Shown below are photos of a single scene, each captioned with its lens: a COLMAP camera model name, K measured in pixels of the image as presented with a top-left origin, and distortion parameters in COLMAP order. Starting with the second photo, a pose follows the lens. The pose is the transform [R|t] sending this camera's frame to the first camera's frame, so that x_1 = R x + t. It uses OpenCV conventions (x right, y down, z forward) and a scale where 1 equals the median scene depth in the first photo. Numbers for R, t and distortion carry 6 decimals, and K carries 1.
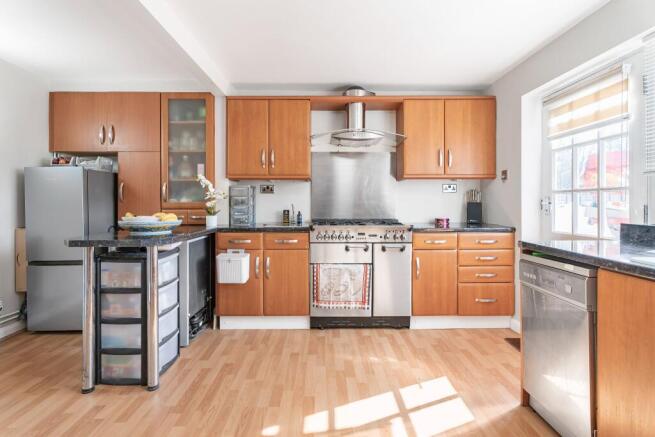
lens RADIAL K [[303.2, 0, 328.3], [0, 303.2, 207.0], [0, 0, 1]] dist [-0.001038, -0.000004]
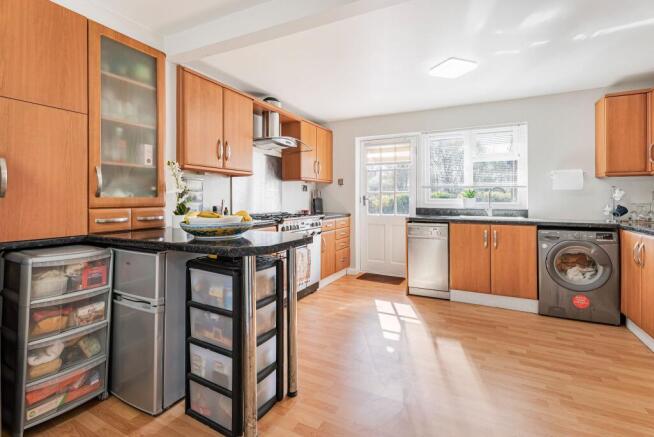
lens RADIAL K [[306.2, 0, 328.0], [0, 306.2, 199.5], [0, 0, 1]] dist [0.001078, 0.000196]
pose [[0.472068, -0.000683, 0.881562, -0.902939], [0.007817, 0.999964, -0.003411, -0.005181], [-0.881527, 0.008501, 0.472057, 0.289278]]
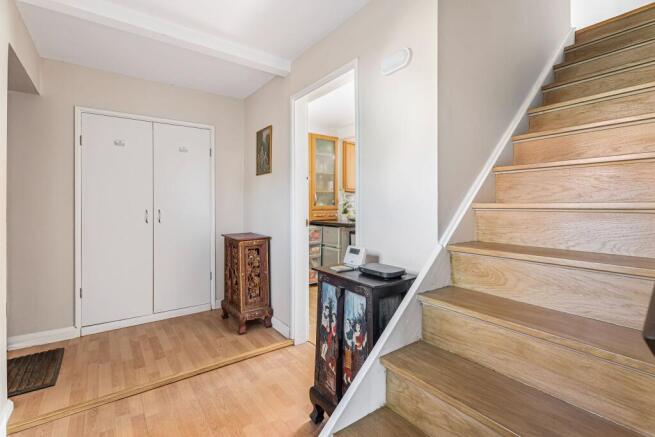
lens RADIAL K [[303.2, 0, 328.3], [0, 303.2, 207.0], [0, 0, 1]] dist [-0.001038, -0.000004]
pose [[0.814343, -0.000173, 0.580384, -1.415687], [0.004686, 0.999969, -0.006277, 0.000718], [-0.580365, 0.007832, 0.814319, -0.290919]]
